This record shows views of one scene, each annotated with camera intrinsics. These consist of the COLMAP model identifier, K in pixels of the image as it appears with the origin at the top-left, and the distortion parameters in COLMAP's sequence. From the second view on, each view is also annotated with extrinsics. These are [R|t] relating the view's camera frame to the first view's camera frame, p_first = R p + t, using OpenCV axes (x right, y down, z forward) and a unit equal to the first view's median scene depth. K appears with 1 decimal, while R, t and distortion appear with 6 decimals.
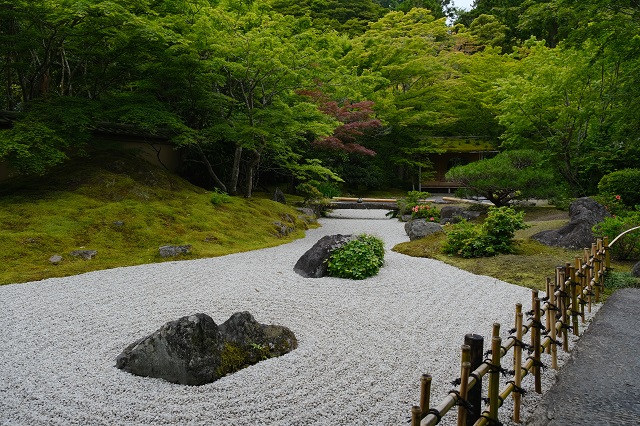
lens RADIAL K [[514.8, 0, 319.7], [0, 514.8, 212.0], [0, 0, 1]] dist [-0.001177, -0.000155]
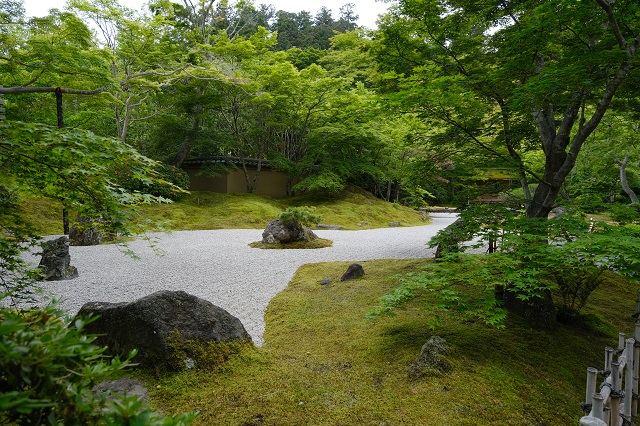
lens RADIAL K [[463.8, 0, 320.4], [0, 463.8, 212.4], [0, 0, 1]] dist [-0.002292, -0.000151]
pose [[0.996802, 0.019811, -0.077417, -0.208327], [-0.021455, 0.999560, -0.020463, 0.032076], [0.076978, 0.022058, 0.996789, -0.611407]]
